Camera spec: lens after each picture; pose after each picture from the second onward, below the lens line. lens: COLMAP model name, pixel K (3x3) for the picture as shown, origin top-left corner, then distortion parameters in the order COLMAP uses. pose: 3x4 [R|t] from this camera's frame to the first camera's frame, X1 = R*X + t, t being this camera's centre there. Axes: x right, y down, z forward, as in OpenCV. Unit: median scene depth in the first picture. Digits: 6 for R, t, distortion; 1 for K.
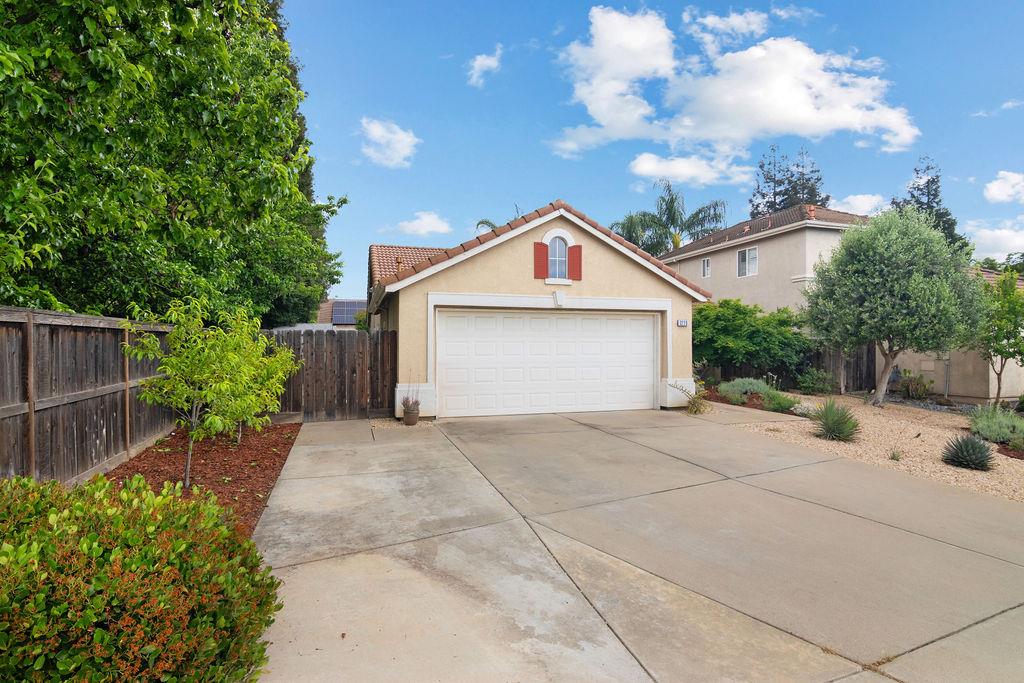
lens RADIAL K [[522.0, 0, 511.4], [0, 522.0, 347.5], [0, 0, 1]] dist [-0.005560, 0.000259]
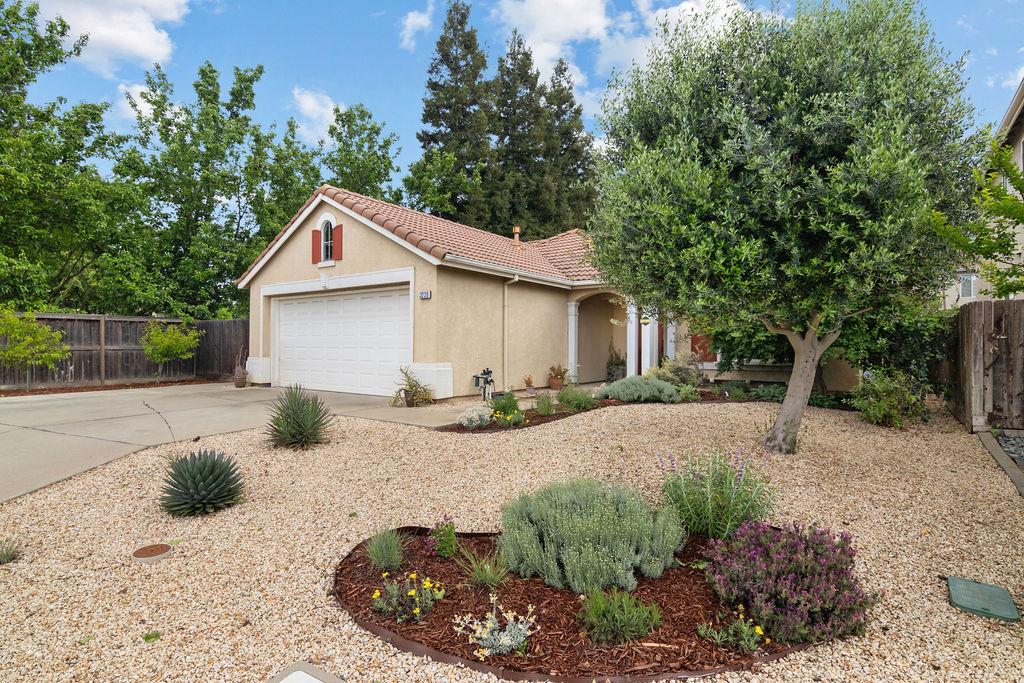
lens RADIAL K [[522.0, 0, 511.4], [0, 522.0, 347.5], [0, 0, 1]] dist [-0.005560, 0.000259]
pose [[0.608939, 0.002184, -0.793214, 1.139723], [-0.007063, 0.999971, -0.002669, 0.040525], [0.793186, 0.007228, 0.608937, 0.655470]]
